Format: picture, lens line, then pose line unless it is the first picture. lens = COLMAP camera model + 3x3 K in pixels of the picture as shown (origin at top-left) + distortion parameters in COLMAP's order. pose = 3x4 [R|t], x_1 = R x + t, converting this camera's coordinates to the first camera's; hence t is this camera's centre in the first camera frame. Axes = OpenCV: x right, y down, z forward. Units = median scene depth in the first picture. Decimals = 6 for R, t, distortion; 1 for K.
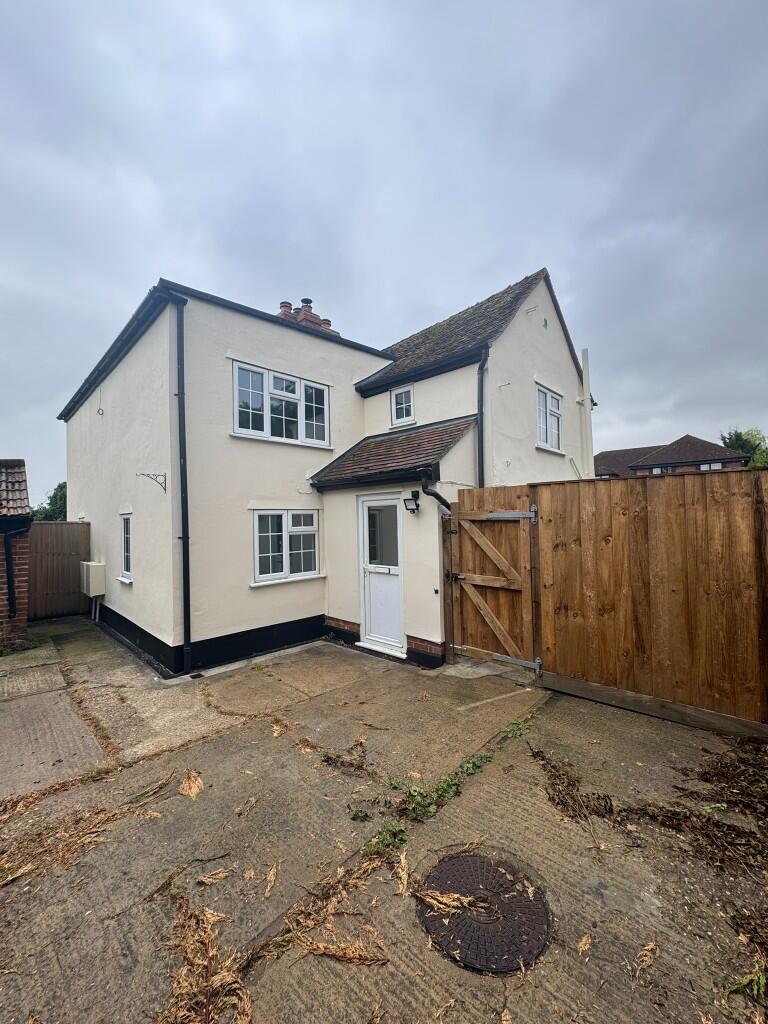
lens RADIAL K [[406.5, 0, 382.9], [0, 406.5, 512.7], [0, 0, 1]] dist [-0.002657, -0.000770]
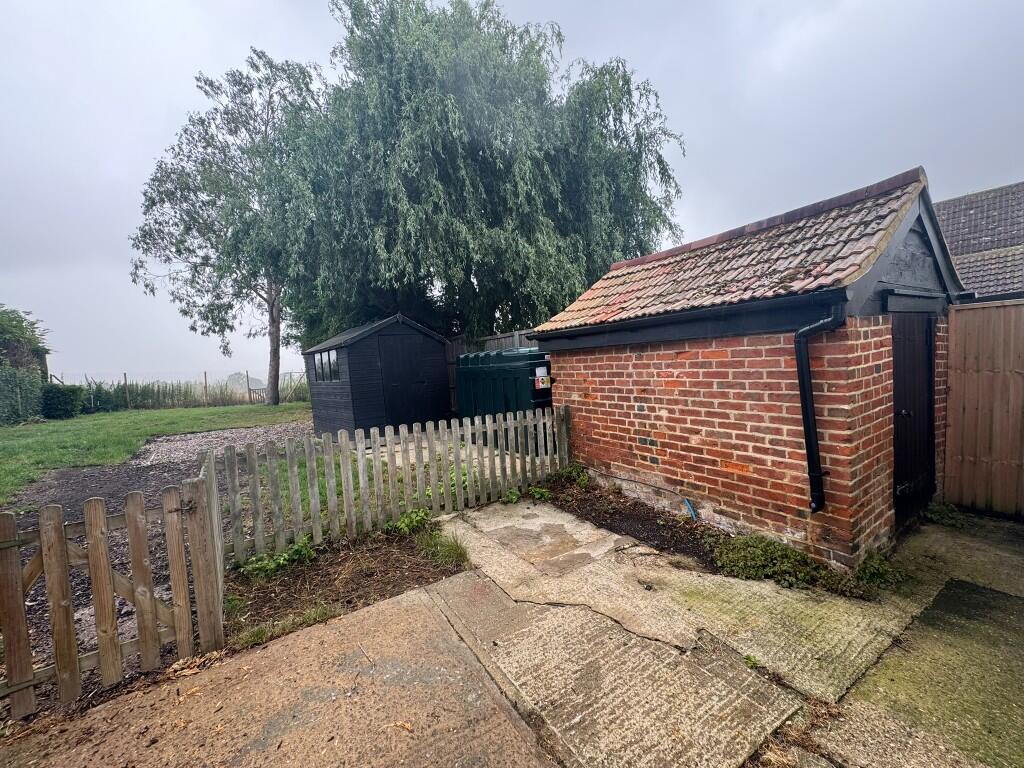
lens RADIAL K [[406.5, 0, 511.8], [0, 406.5, 382.9], [0, 0, 1]] dist [-0.002657, -0.000770]
pose [[-0.220217, 0.093526, -0.970957, -0.389041], [0.083448, 0.993550, 0.076776, 0.045605], [0.971875, -0.064117, -0.226601, 0.761858]]
